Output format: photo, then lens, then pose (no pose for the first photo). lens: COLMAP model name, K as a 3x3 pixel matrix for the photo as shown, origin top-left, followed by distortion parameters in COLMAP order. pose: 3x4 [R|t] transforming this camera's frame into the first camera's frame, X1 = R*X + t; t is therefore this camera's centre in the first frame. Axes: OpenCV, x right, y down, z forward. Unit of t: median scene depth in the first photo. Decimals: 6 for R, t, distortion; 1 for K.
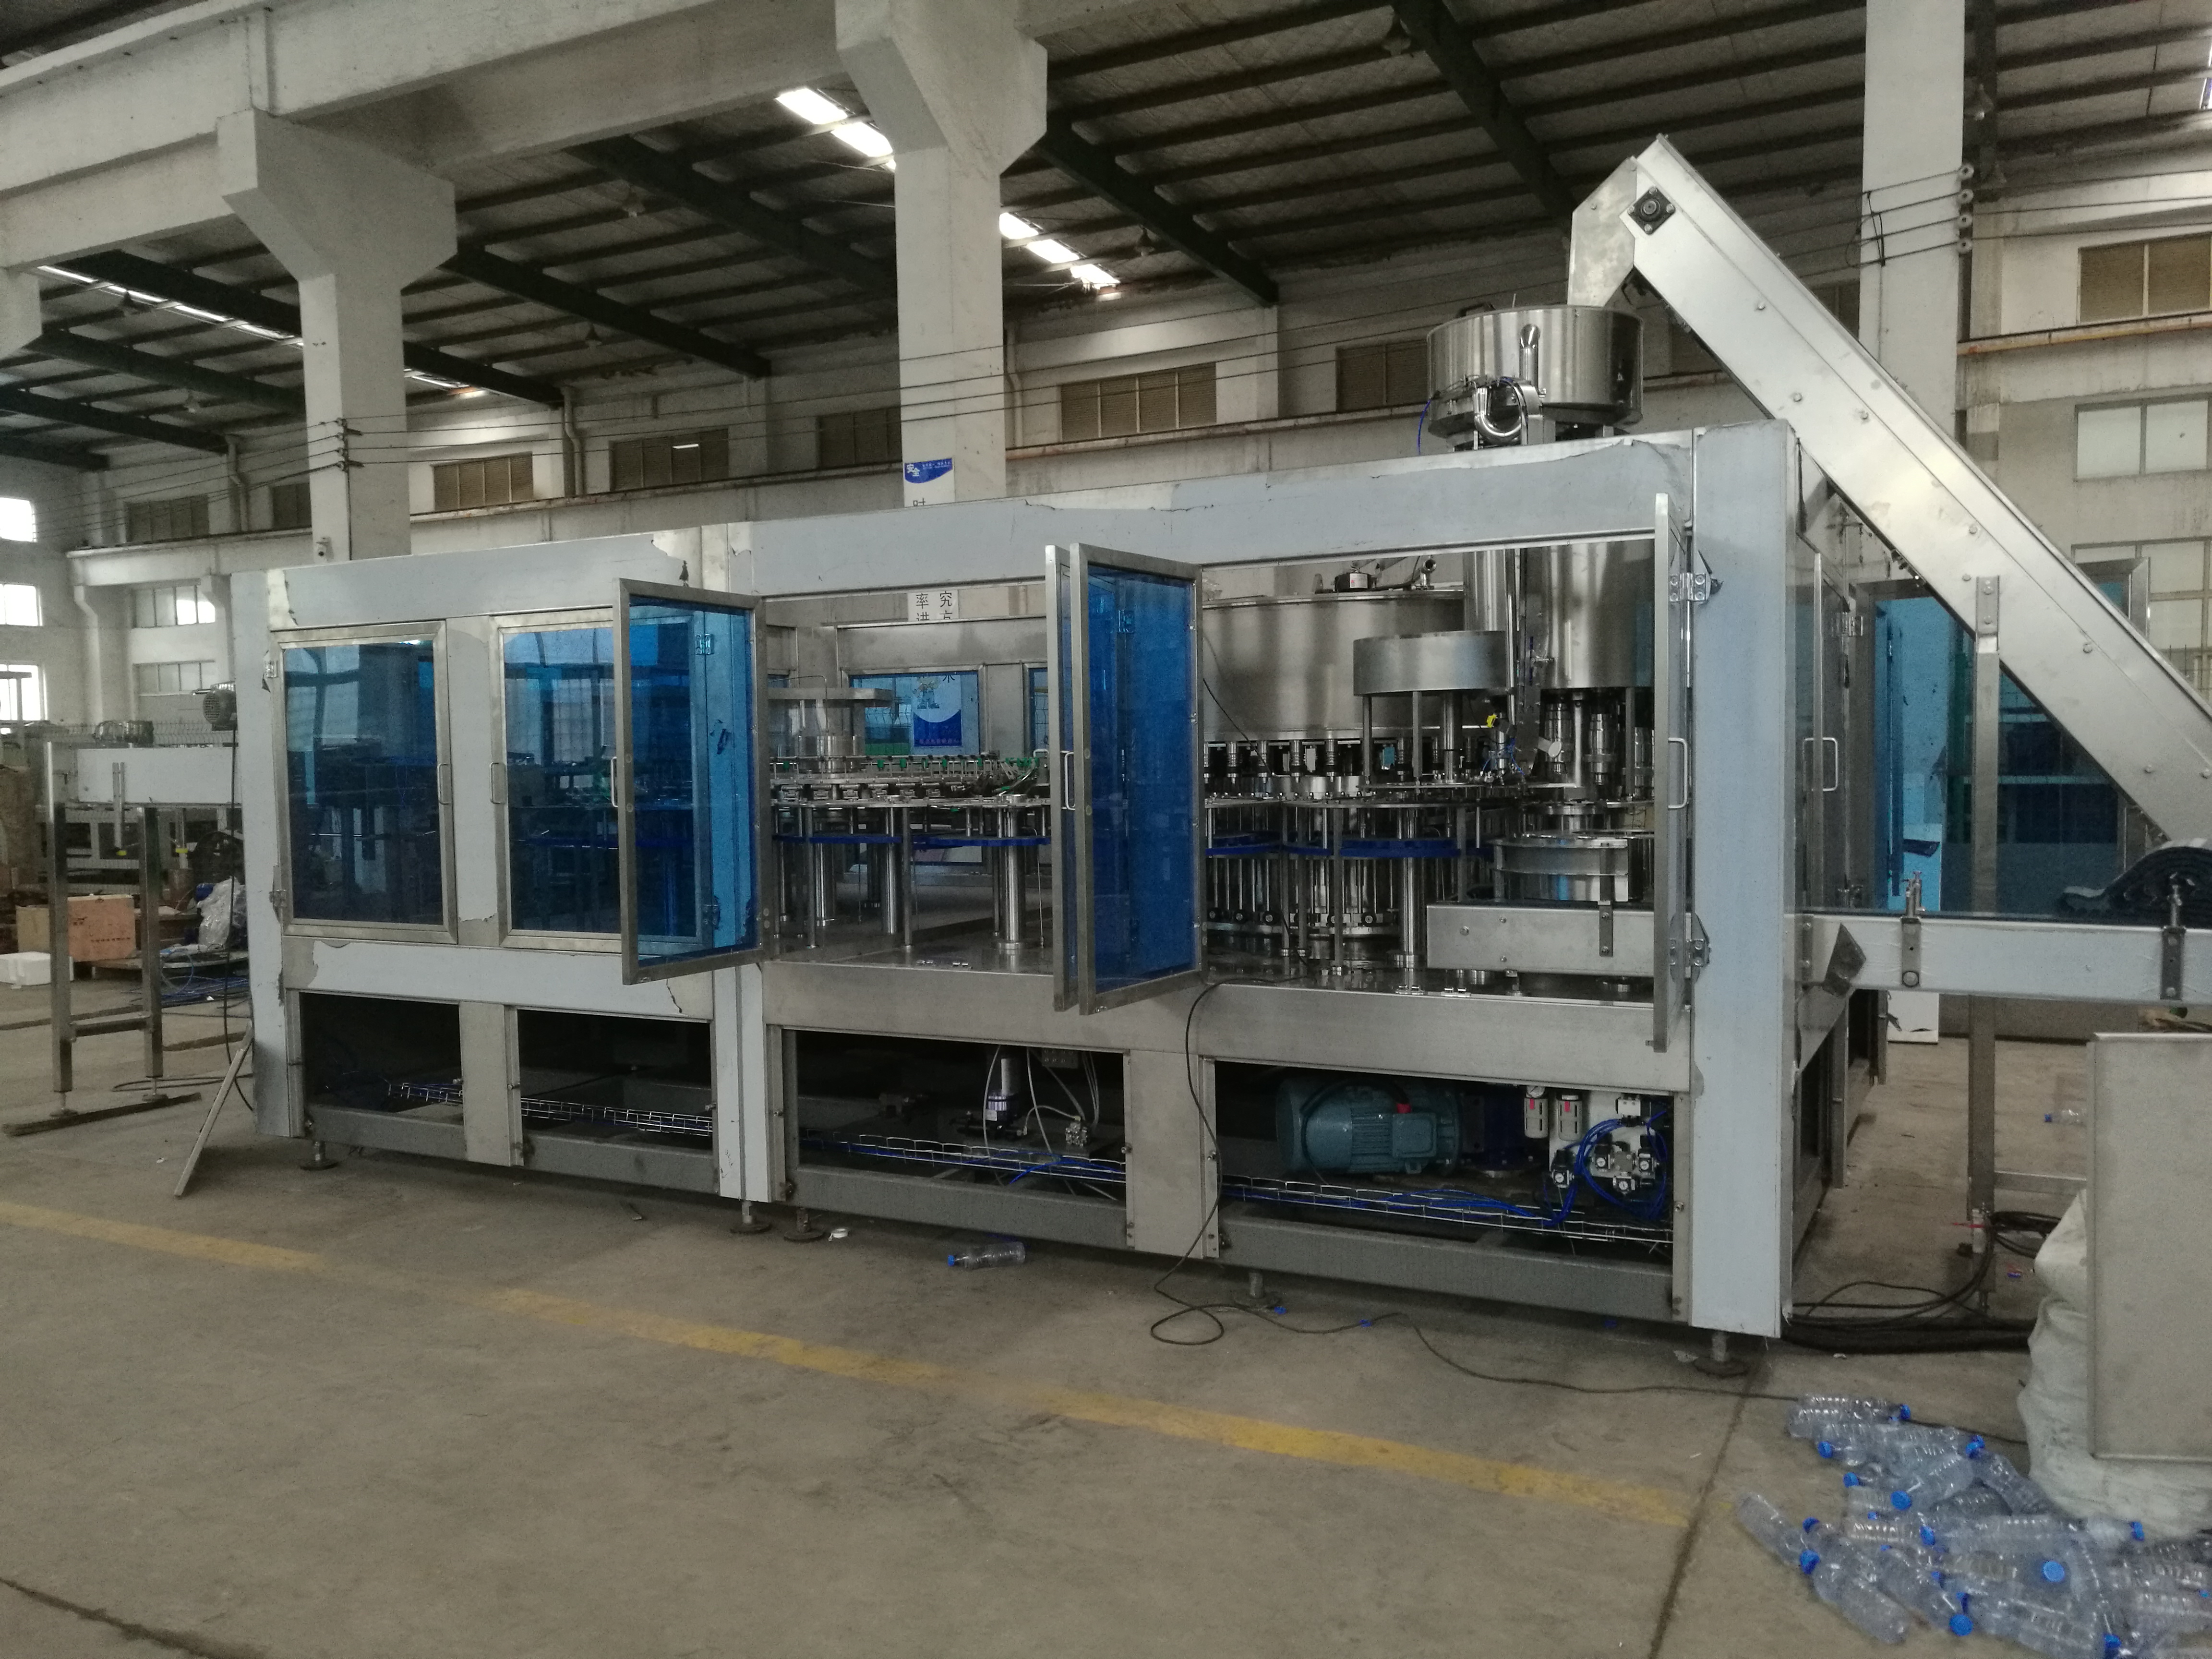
lens RADIAL K [[1658.4, 0, 1106.0], [0, 1658.4, 829.5], [0, 0, 1]] dist [0.061669, 0.001215]
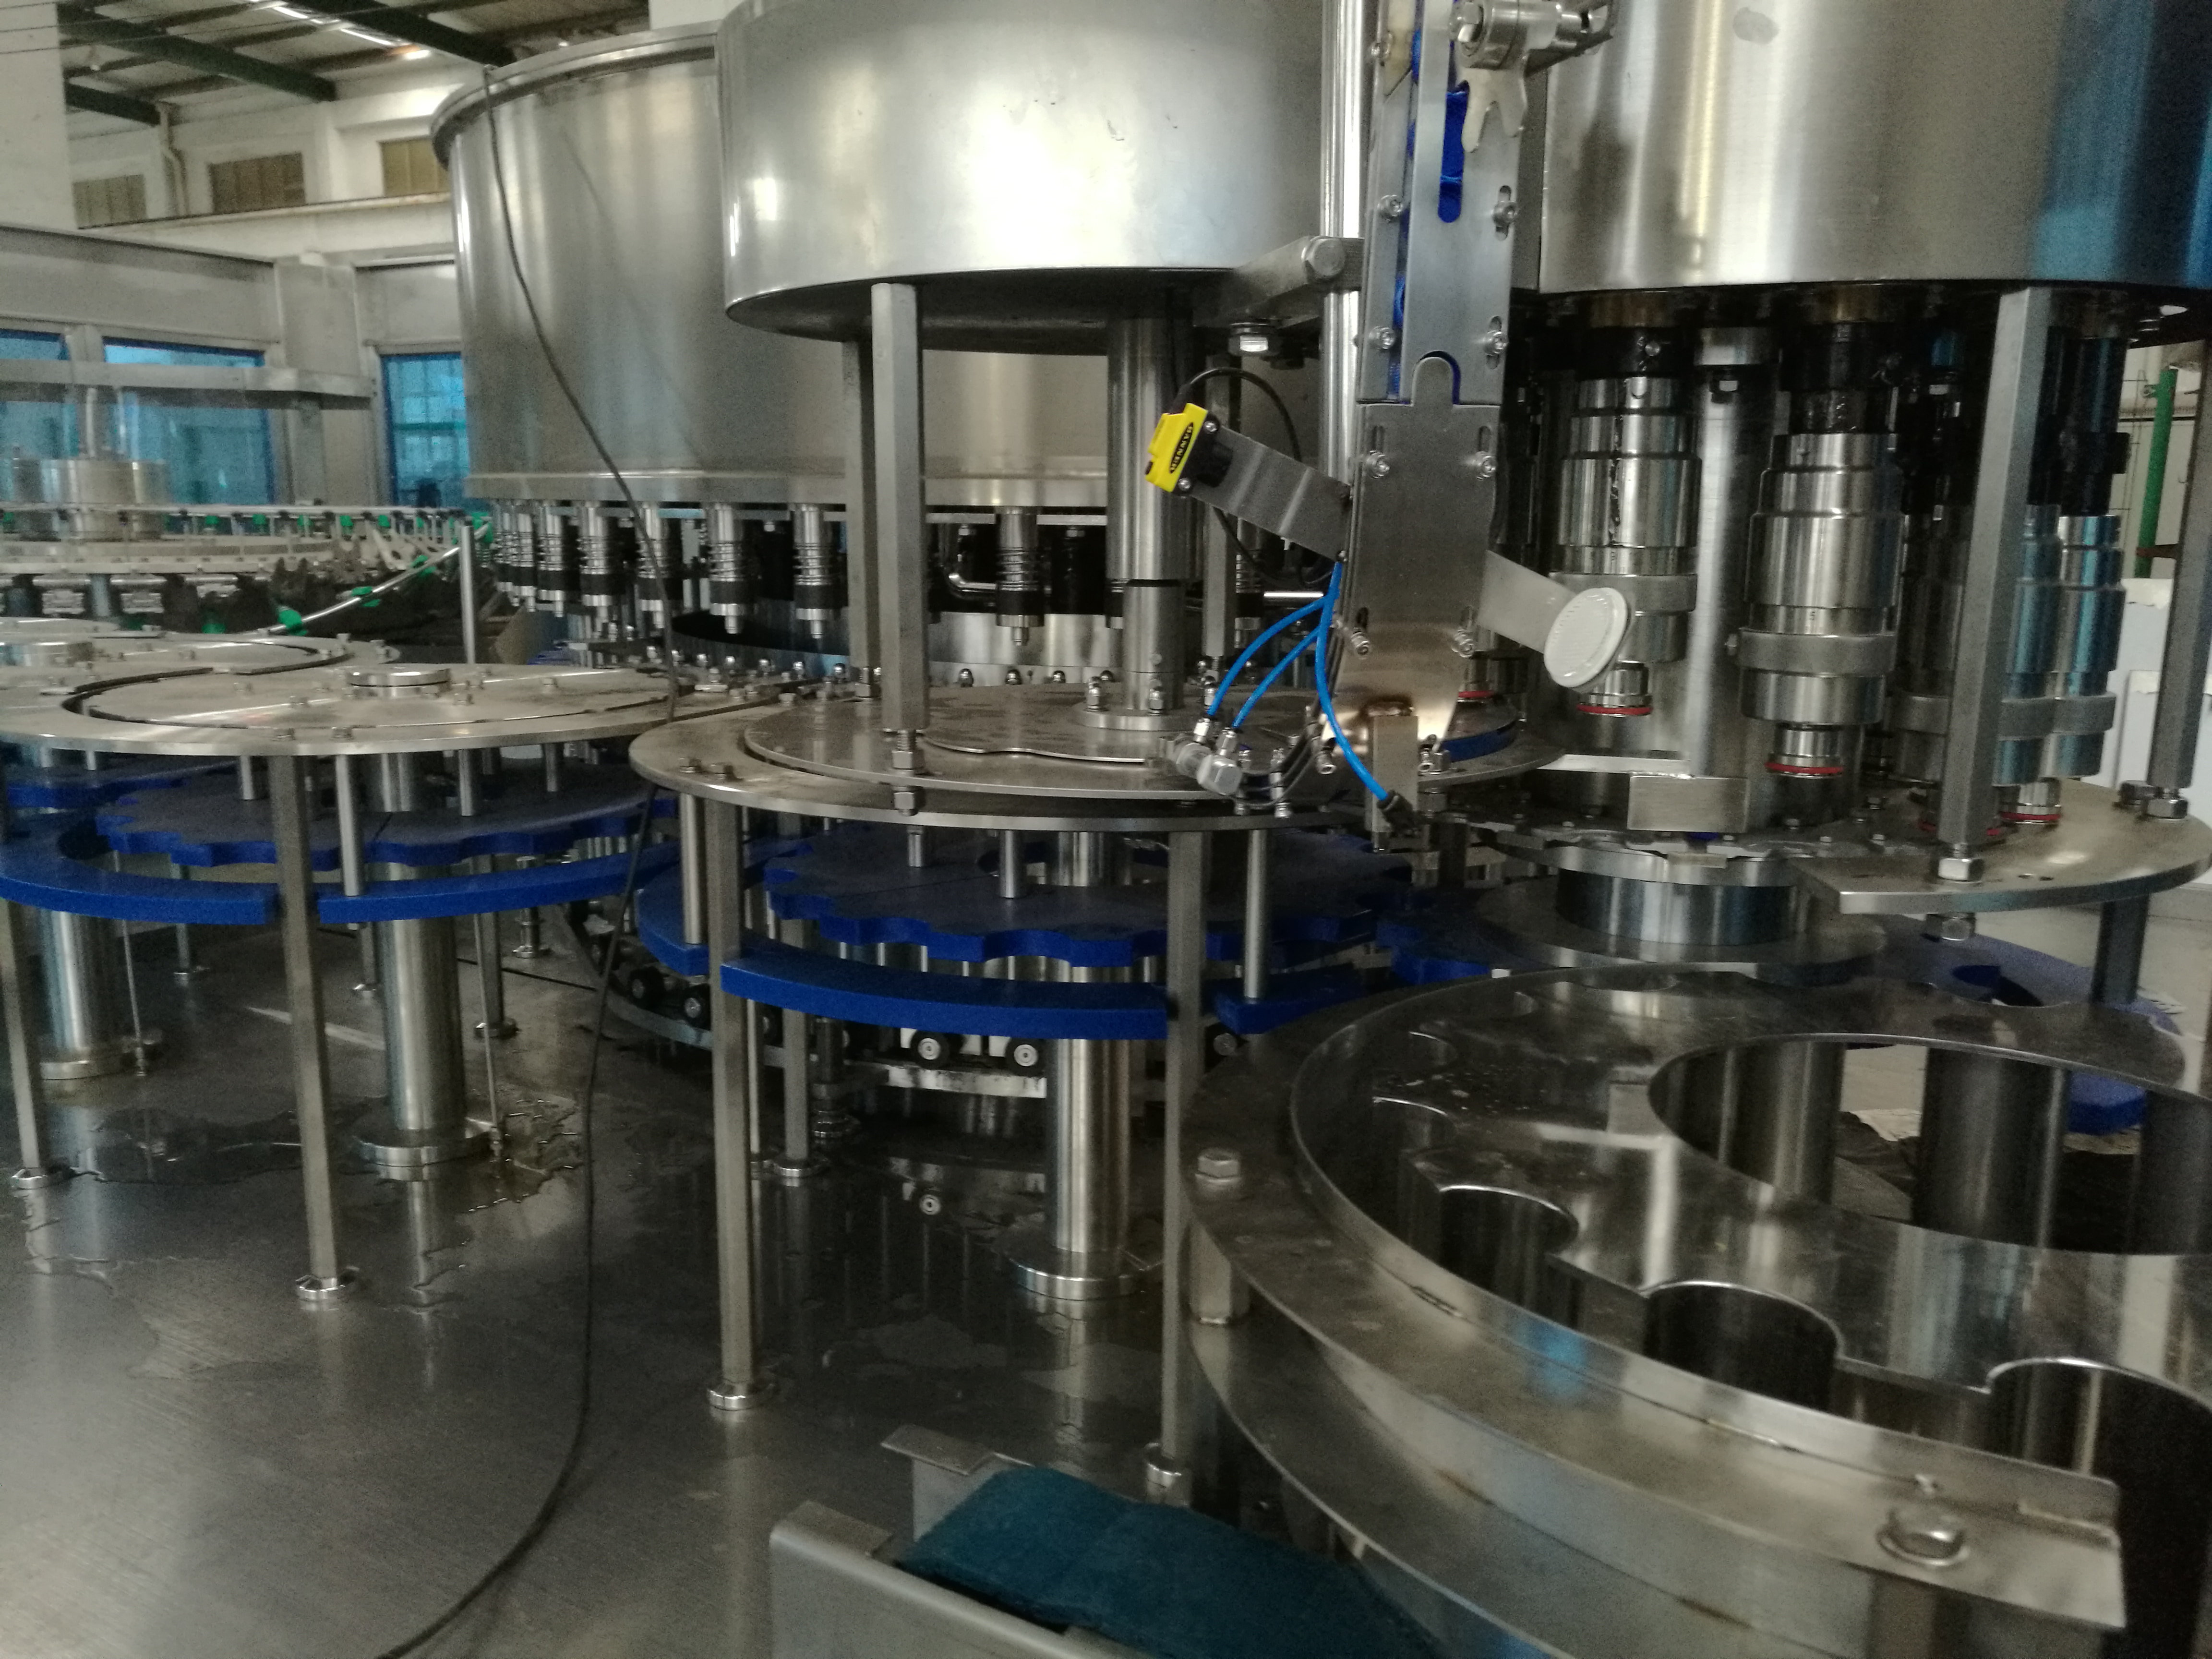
lens RADIAL K [[1684.4, 0, 1106.0], [0, 1684.4, 829.5], [0, 0, 1]] dist [0.039648, 0.002393]
pose [[0.998930, 0.029691, -0.035454, 0.190039], [-0.024006, 0.988210, 0.151212, -0.044571], [0.039526, -0.150199, 0.987865, 0.688624]]
